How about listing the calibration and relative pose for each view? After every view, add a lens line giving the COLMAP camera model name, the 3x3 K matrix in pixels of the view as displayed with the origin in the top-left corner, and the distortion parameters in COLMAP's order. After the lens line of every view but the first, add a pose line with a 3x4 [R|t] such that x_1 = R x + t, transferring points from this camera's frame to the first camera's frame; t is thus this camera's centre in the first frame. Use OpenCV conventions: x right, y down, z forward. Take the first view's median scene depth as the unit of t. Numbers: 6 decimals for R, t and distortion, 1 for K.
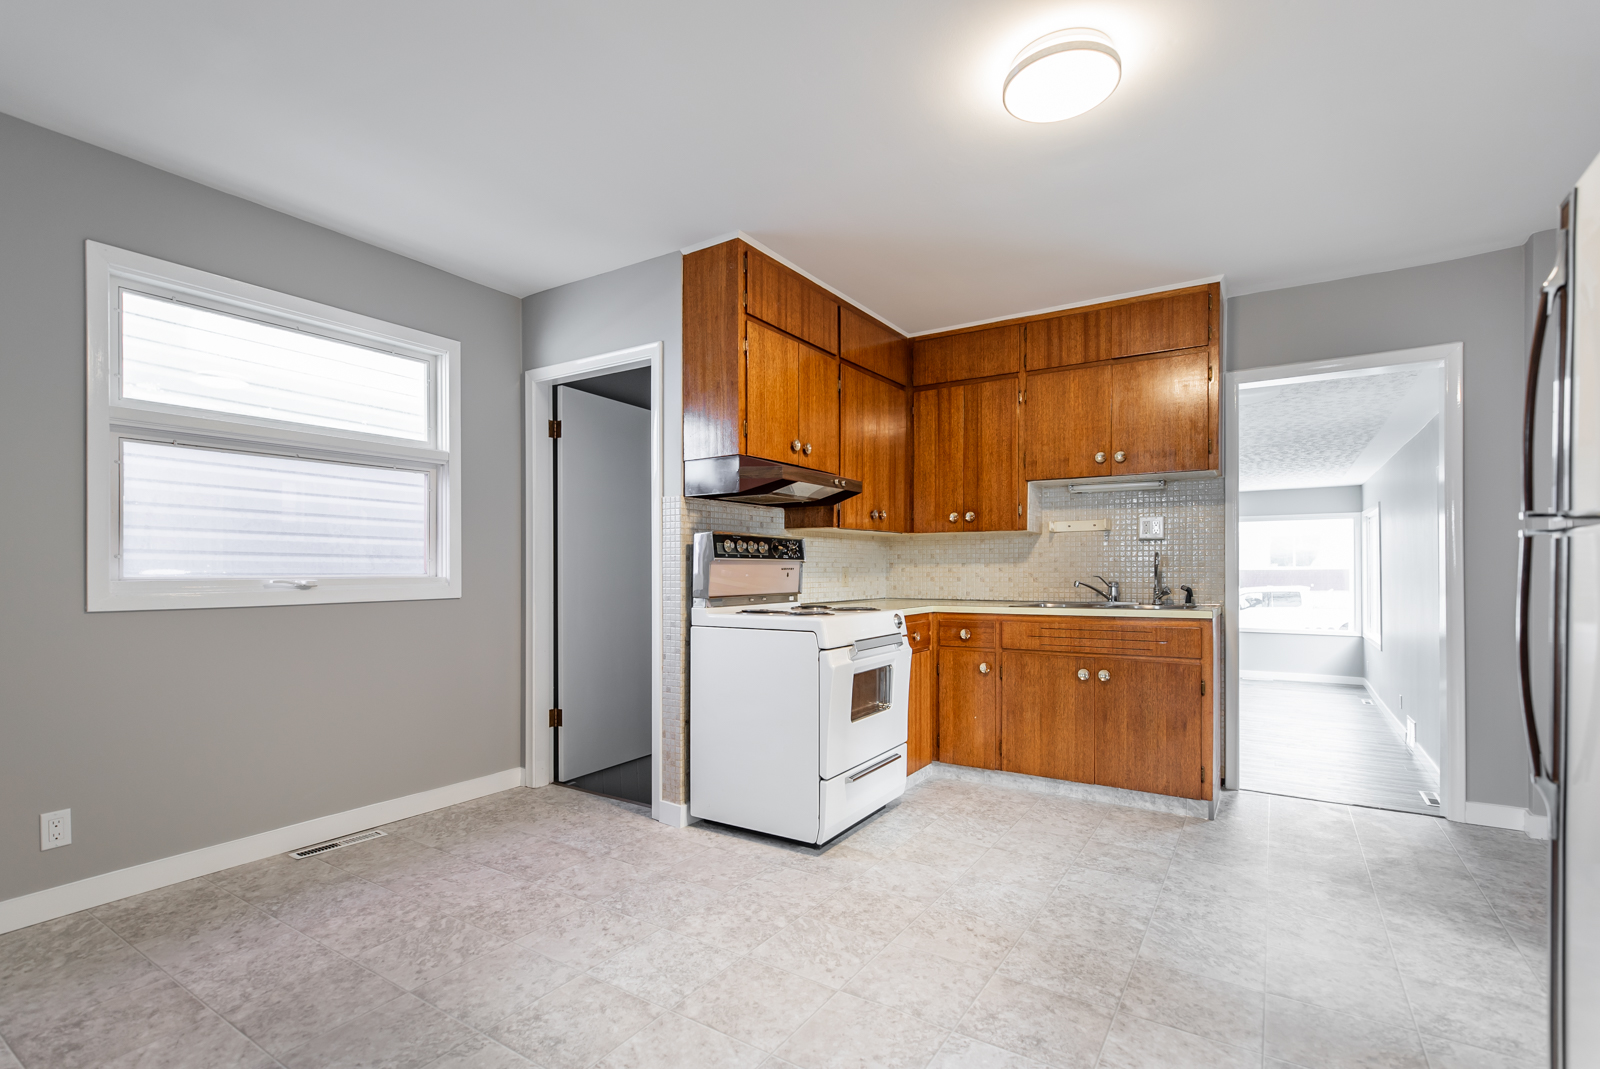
lens RADIAL K [[734.4, 0, 799.0], [0, 734.4, 568.3], [0, 0, 1]] dist [0.011961, -0.001042]
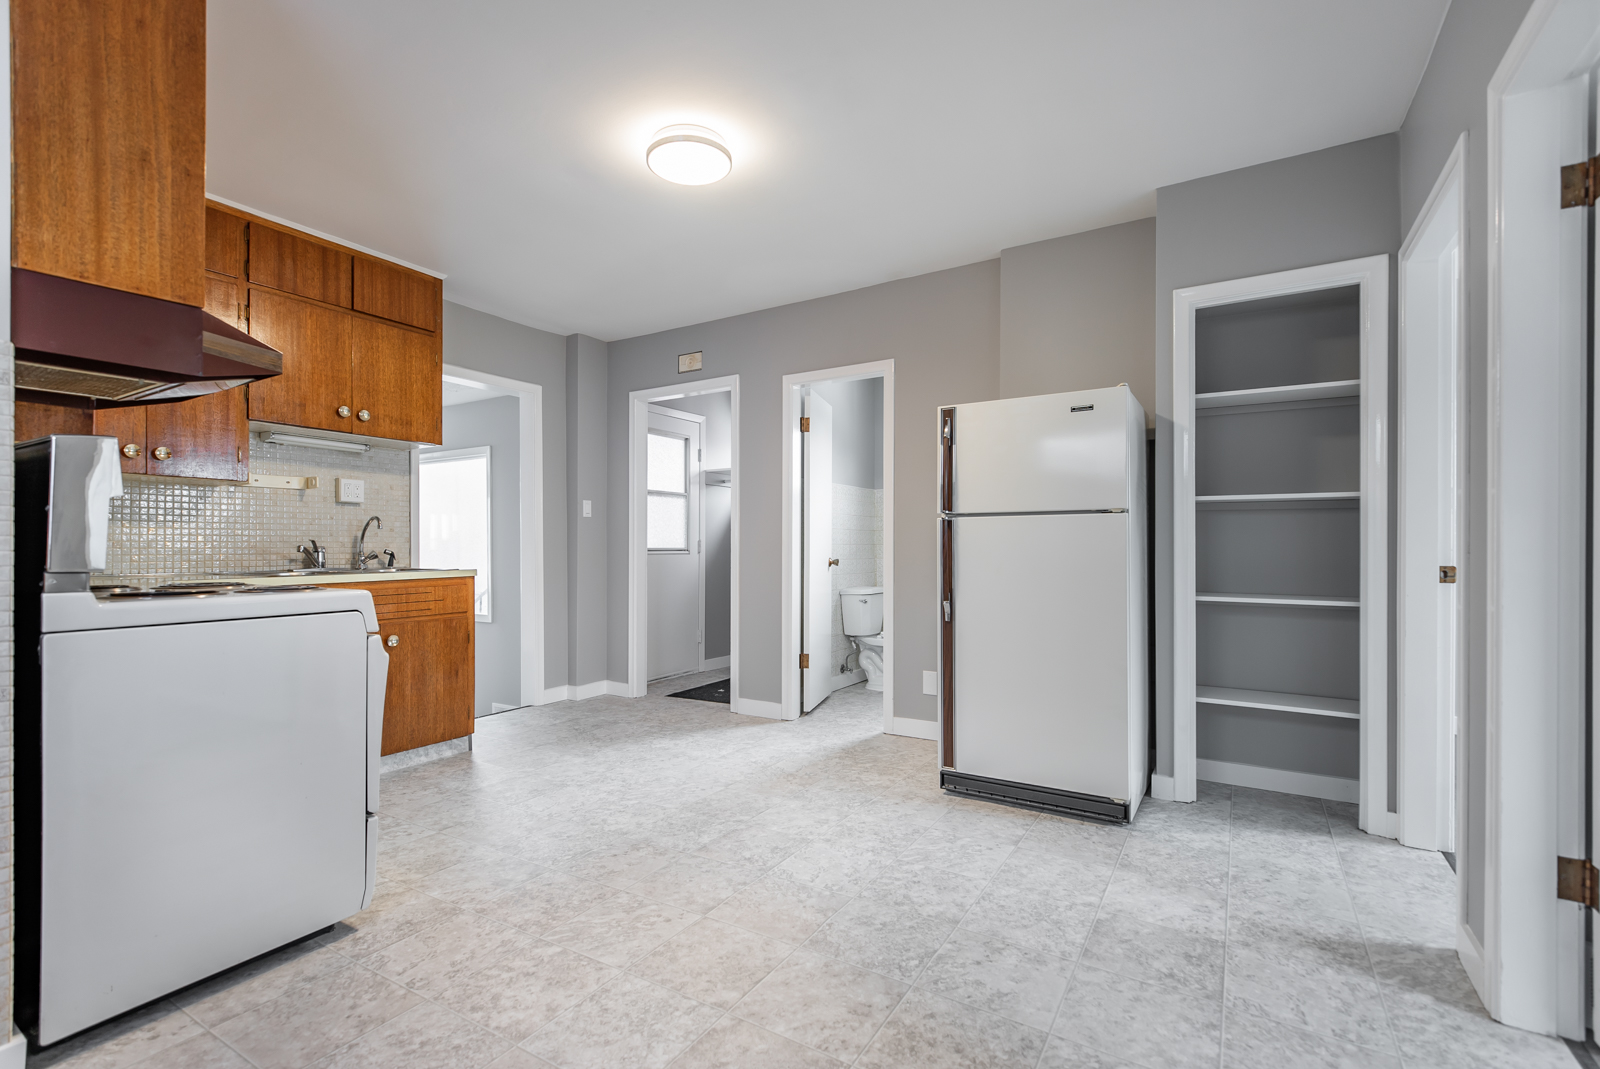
lens RADIAL K [[728.4, 0, 775.6], [0, 728.4, 546.0], [0, 0, 1]] dist [0.014328, -0.007057]
pose [[-0.001805, 0.002517, 0.999995, -0.529318], [-0.001019, 0.999996, -0.002519, 0.021081], [-0.999998, -0.001023, -0.001802, 0.473385]]
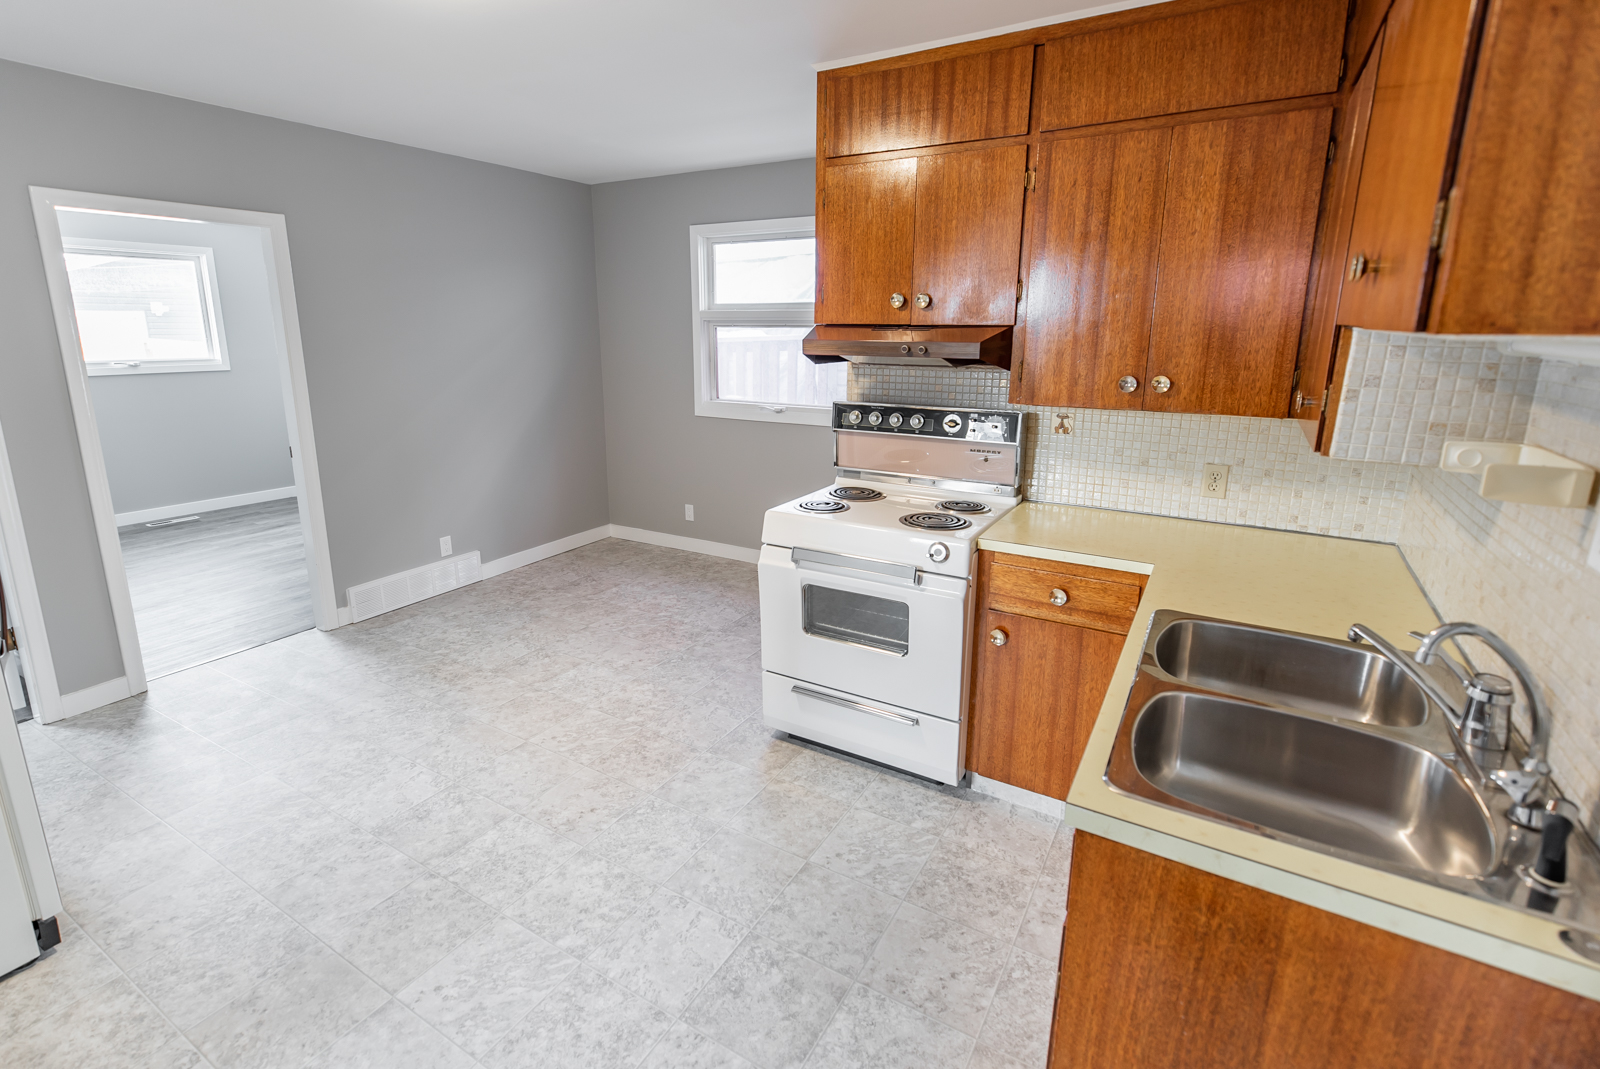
lens RADIAL K [[753.9, 0, 791.8], [0, 753.9, 492.9], [0, 0, 1]] dist [0.016194, -0.008200]
pose [[0.042162, 0.222188, -0.974092, 0.758834], [-0.004262, 0.974990, 0.222208, -0.132083], [0.999102, -0.005217, 0.042054, 0.773770]]
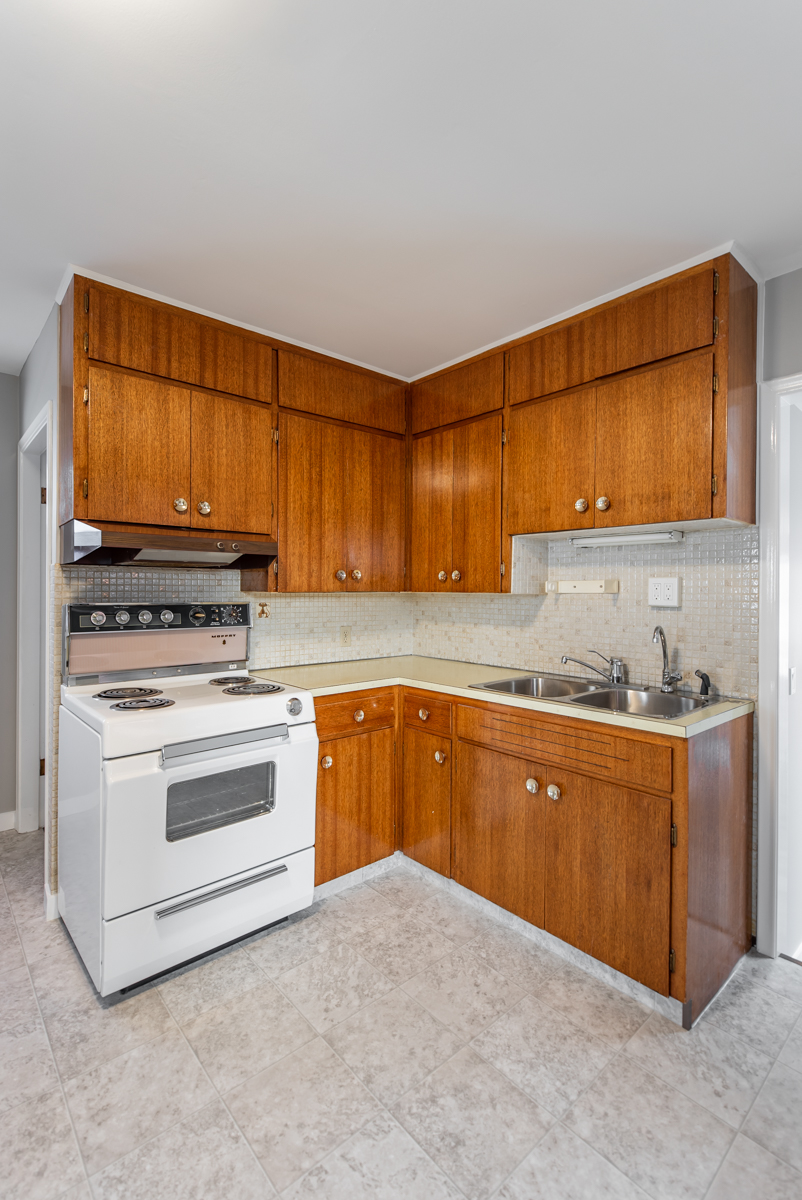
lens RADIAL K [[546.3, 0, 402.8], [0, 546.3, 591.8], [0, 0, 1]] dist [0.014328, -0.007057]
pose [[0.963098, 0.007130, -0.269055, 0.396671], [-0.006545, 0.999974, 0.003073, -0.059828], [0.269070, -0.001198, 0.963120, 0.393152]]
